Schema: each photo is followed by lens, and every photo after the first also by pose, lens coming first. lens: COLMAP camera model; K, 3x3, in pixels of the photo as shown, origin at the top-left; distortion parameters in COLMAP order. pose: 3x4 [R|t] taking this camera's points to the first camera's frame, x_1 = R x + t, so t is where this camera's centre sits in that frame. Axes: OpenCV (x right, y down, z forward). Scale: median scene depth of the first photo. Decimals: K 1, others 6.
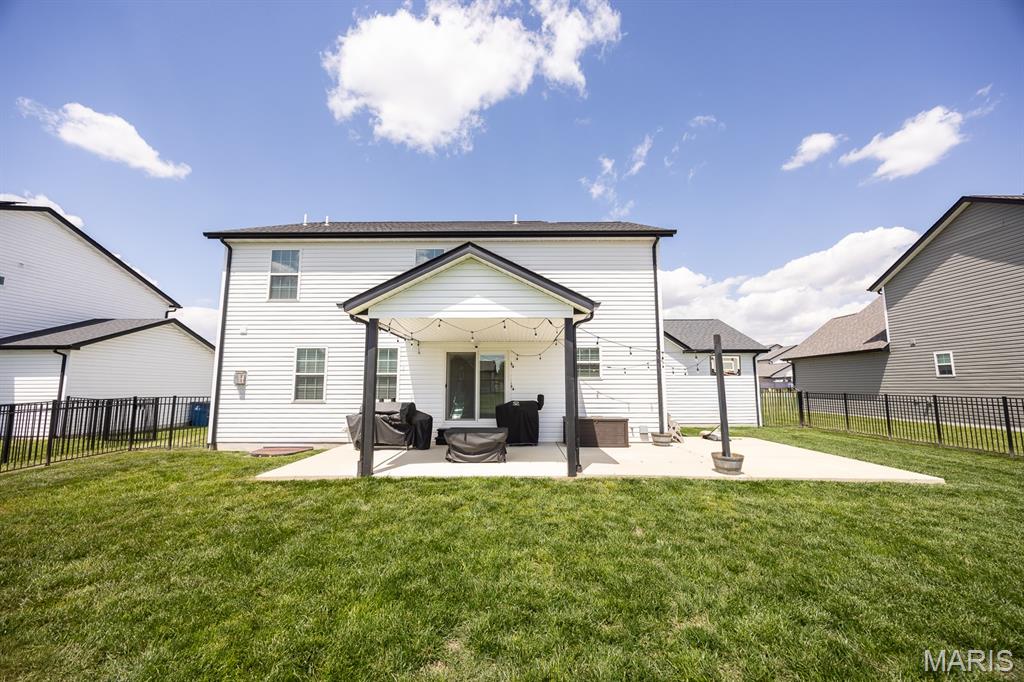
lens RADIAL K [[396.0, 0, 511.0], [0, 396.0, 339.3], [0, 0, 1]] dist [-0.004385, 0.000278]
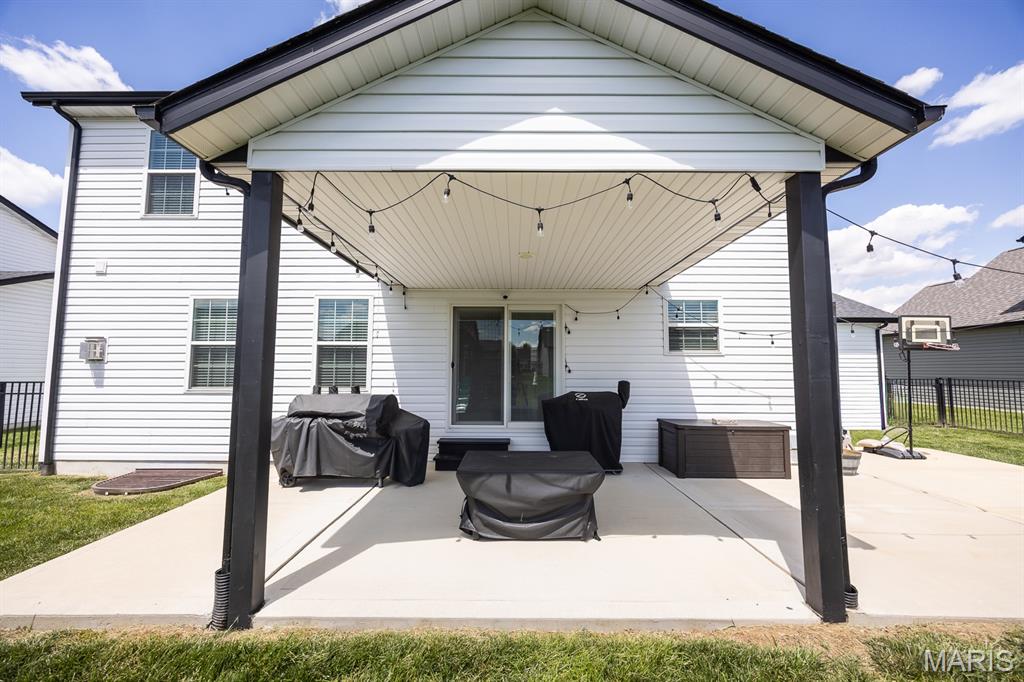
lens RADIAL K [[396.0, 0, 509.0], [0, 396.0, 342.8], [0, 0, 1]] dist [-0.004385, 0.000278]
pose [[0.999984, 0.004877, 0.002855, -0.084100], [-0.005017, 0.998680, 0.051111, 0.055941], [-0.002602, -0.051125, 0.998689, 0.426977]]
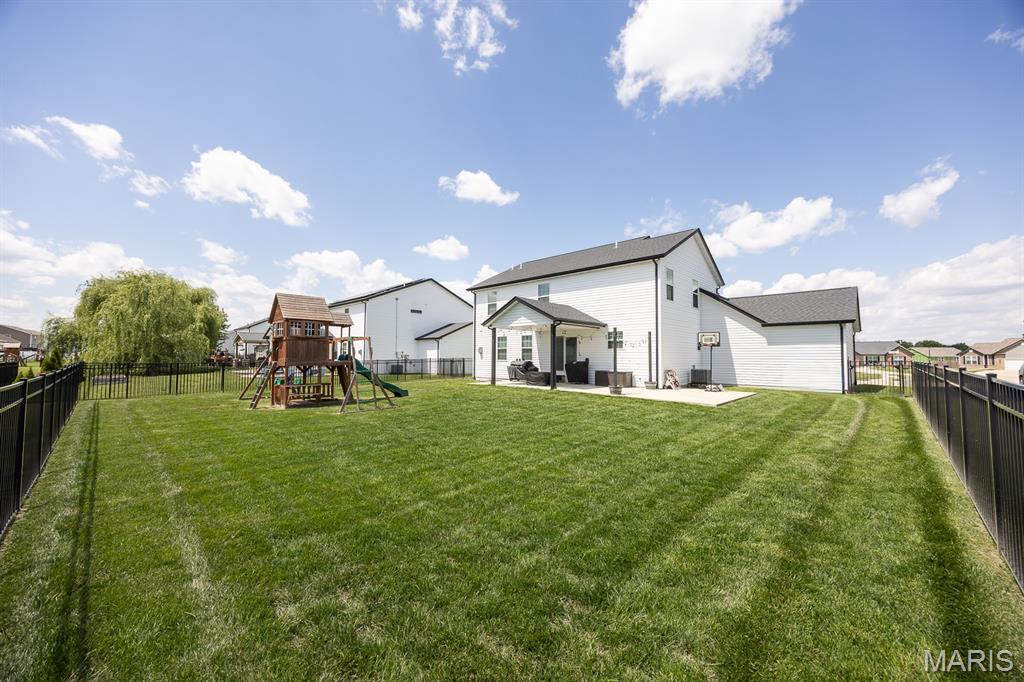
lens RADIAL K [[396.0, 0, 514.7], [0, 396.0, 337.8], [0, 0, 1]] dist [-0.004385, 0.000278]
pose [[0.730605, -0.026414, -0.682290, 1.054224], [0.078491, 0.995876, 0.045495, -0.064768], [0.678274, -0.086792, 0.729665, -0.560174]]
